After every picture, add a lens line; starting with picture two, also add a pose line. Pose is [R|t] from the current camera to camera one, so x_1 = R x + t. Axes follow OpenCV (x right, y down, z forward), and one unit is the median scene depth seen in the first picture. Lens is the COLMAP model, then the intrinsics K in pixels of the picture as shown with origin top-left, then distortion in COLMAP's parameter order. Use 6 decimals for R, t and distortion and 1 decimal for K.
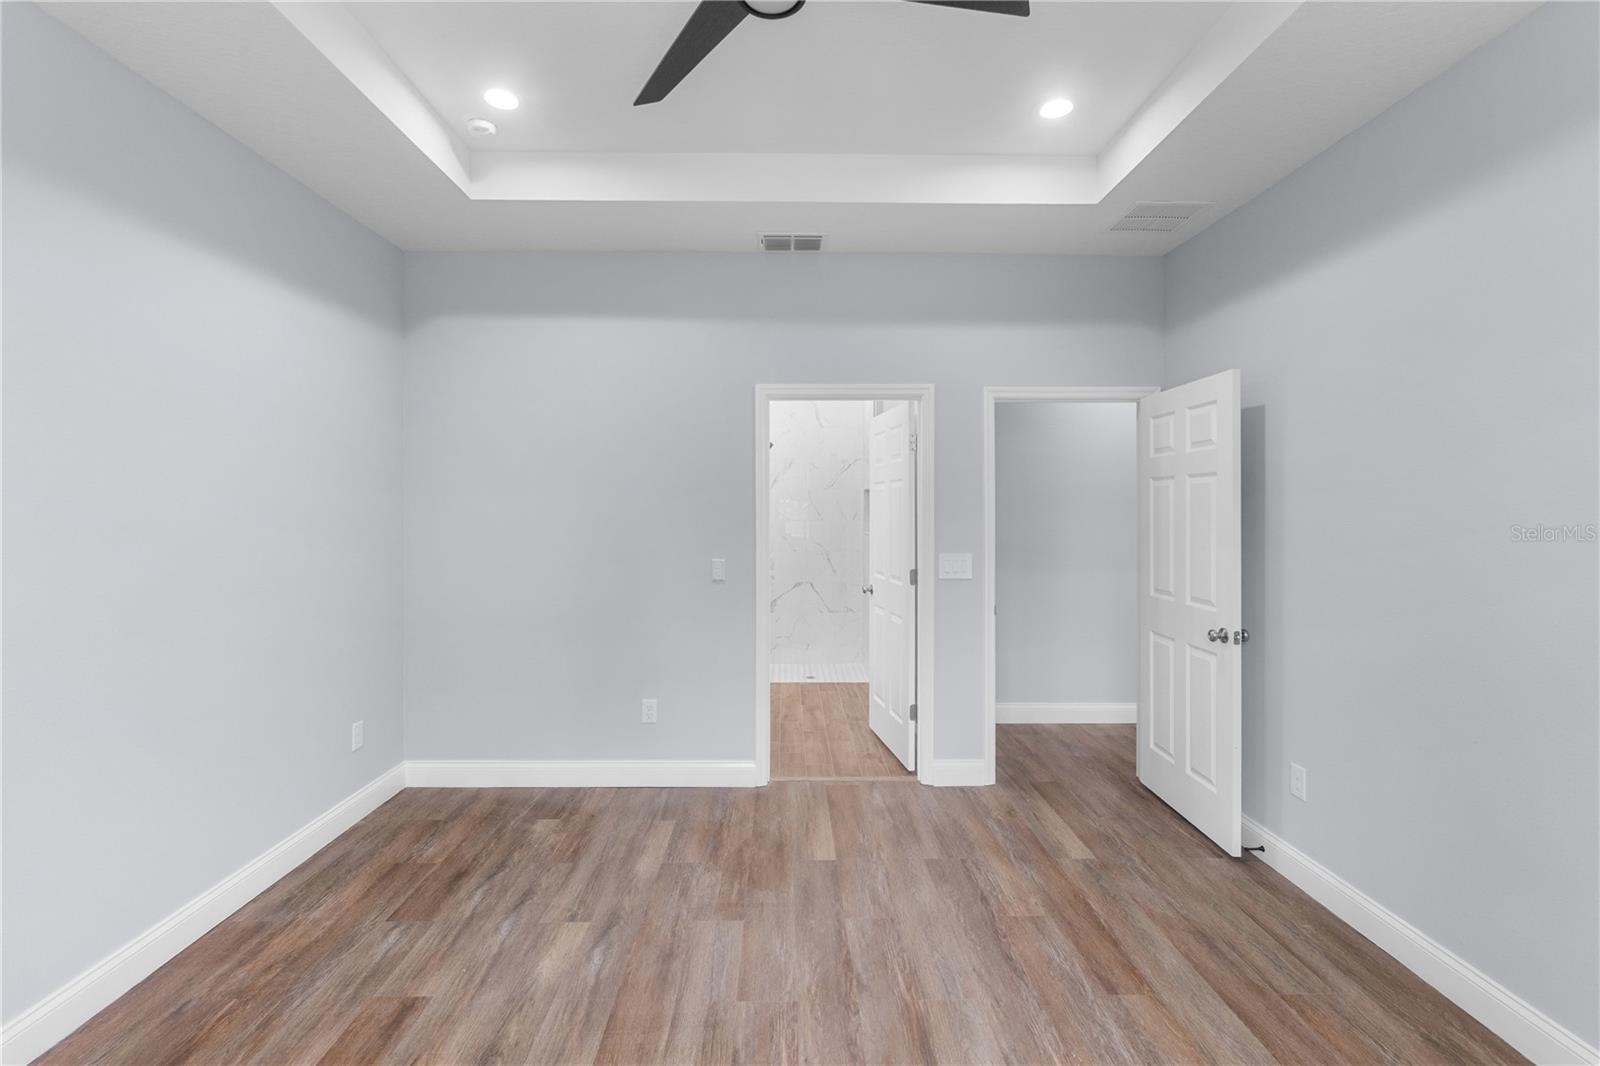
lens RADIAL K [[703.8, 0, 795.7], [0, 703.8, 480.5], [0, 0, 1]] dist [0.000688, -0.000347]
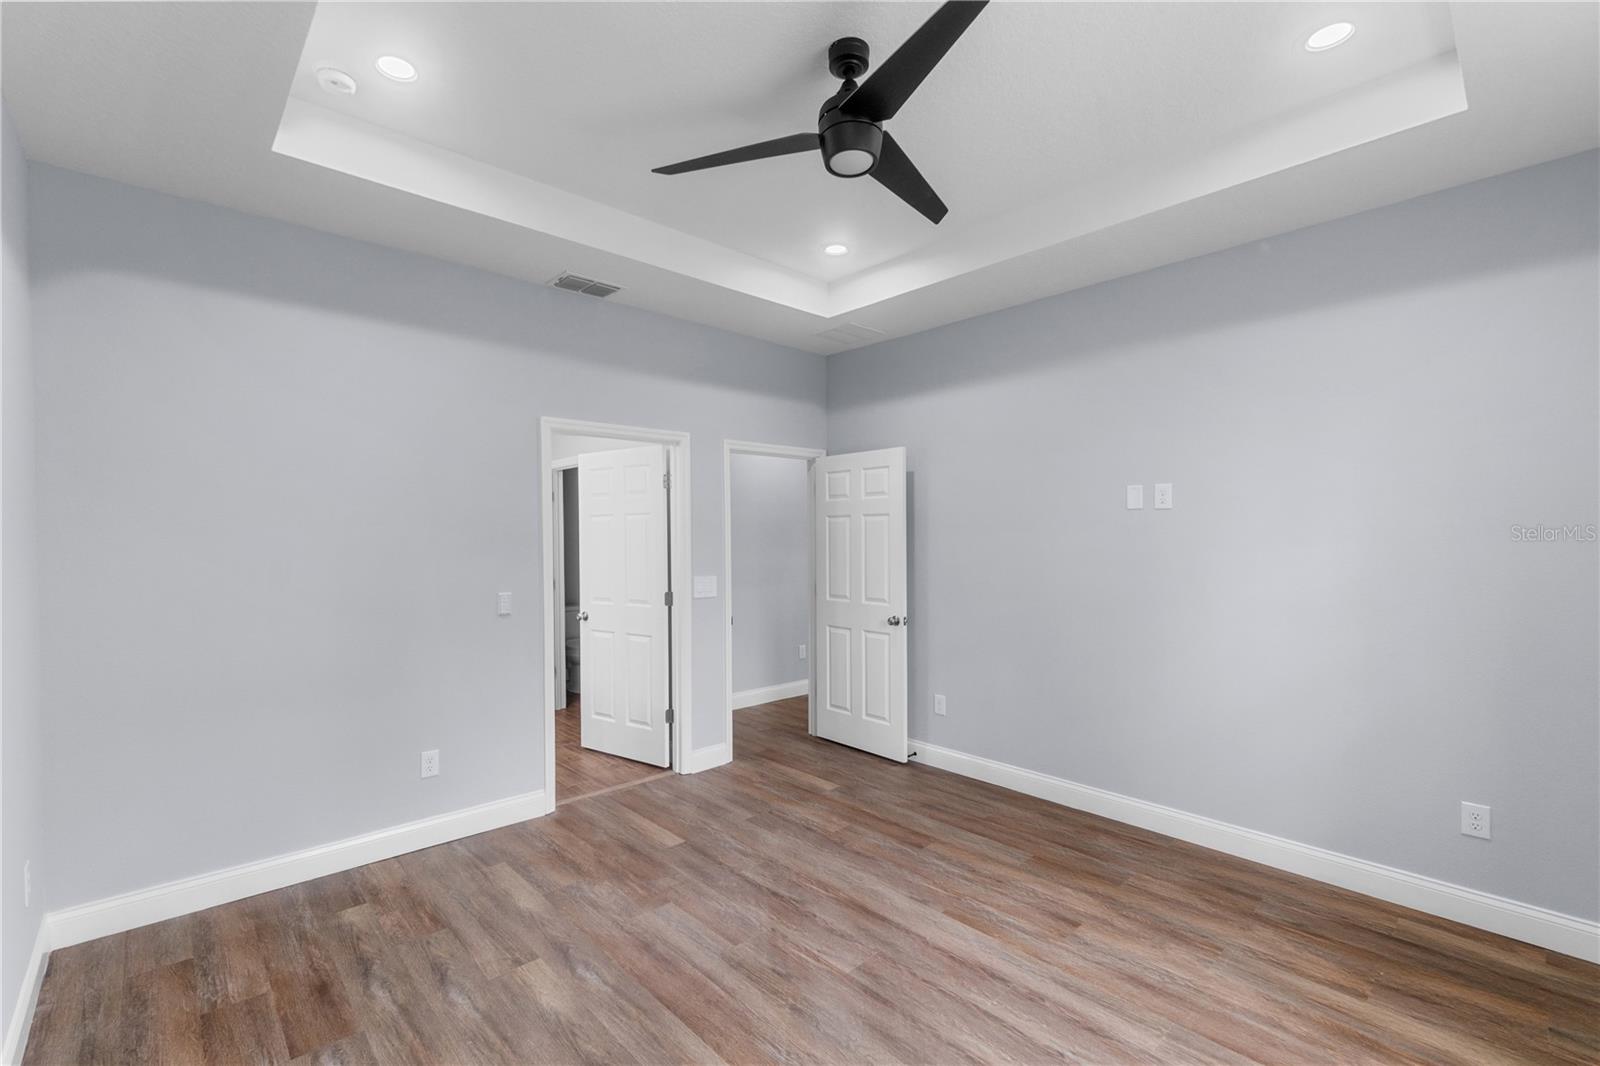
lens RADIAL K [[703.8, 0, 759.6], [0, 703.8, 511.5], [0, 0, 1]] dist [0.000688, -0.000347]
pose [[0.752376, 0.019901, 0.658433, -0.614480], [-0.020365, 0.999768, -0.006946, -0.000294], [-0.658419, -0.008183, 0.752608, 0.047443]]
